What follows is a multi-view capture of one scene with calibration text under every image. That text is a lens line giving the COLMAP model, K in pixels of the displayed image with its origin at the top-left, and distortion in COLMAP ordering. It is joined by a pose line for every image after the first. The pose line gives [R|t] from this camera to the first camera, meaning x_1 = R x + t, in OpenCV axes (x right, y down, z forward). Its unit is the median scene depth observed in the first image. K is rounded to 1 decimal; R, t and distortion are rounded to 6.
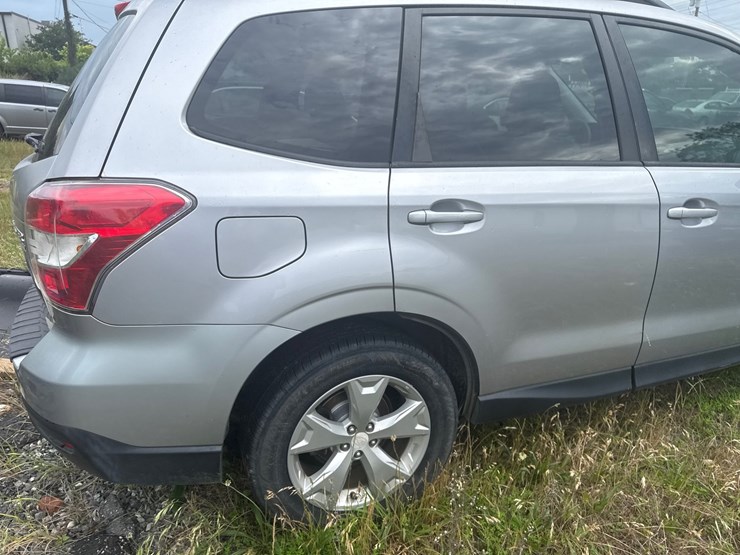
lens RADIAL K [[530.6, 0, 372.1], [0, 530.6, 275.9], [0, 0, 1]] dist [0.068022, -0.080396]
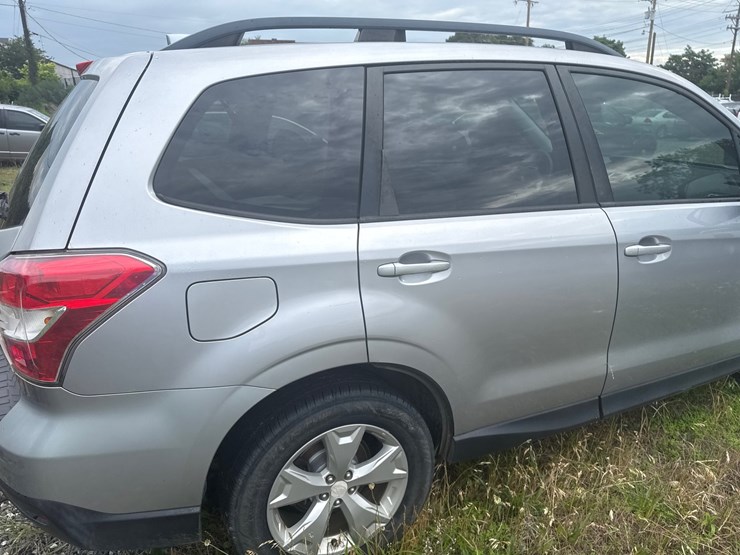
lens RADIAL K [[530.0, 0, 378.9], [0, 530.0, 280.3], [0, 0, 1]] dist [0.070055, -0.088123]
pose [[0.997756, -0.036515, 0.056118, 0.010876], [0.037339, 0.999209, -0.013711, -0.070517], [-0.055573, 0.015776, 0.998330, -0.020155]]
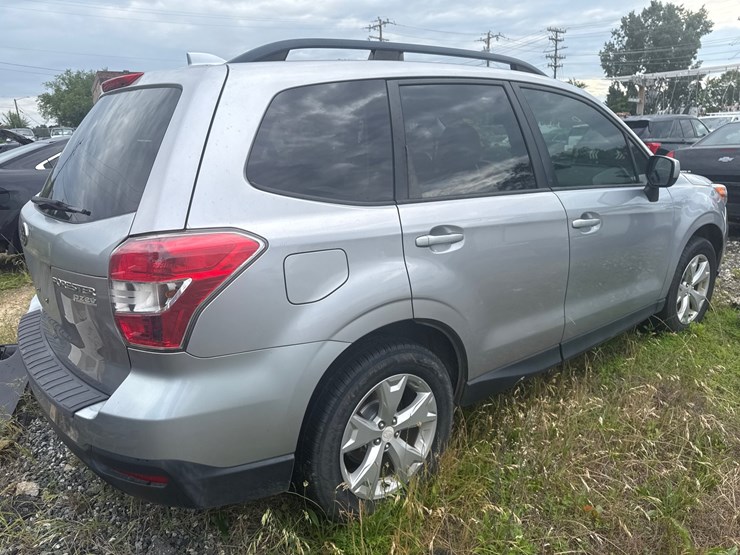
lens RADIAL K [[520.1, 0, 370.0], [0, 520.1, 277.5], [0, 0, 1]] dist [0.094000, -0.092151]
pose [[0.954563, -0.109531, 0.277151, -0.352017], [0.128683, 0.990331, -0.051824, 0.021202], [-0.268795, 0.085134, 0.959428, -0.135507]]
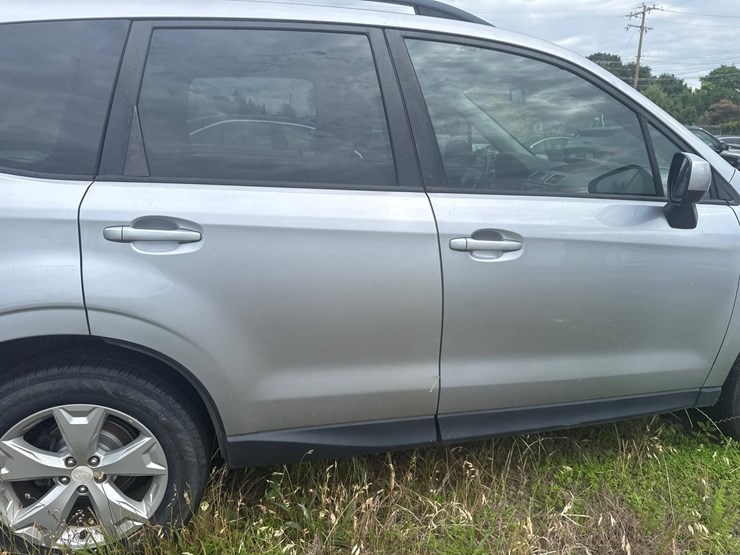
lens RADIAL K [[530.0, 0, 378.9], [0, 530.0, 280.3], [0, 0, 1]] dist [0.070055, -0.088123]
pose [[0.991200, 0.040930, -0.125884, 0.604387], [-0.048760, 0.997021, -0.059764, 0.003156], [0.123063, 0.065376, 0.990243, 0.122618]]
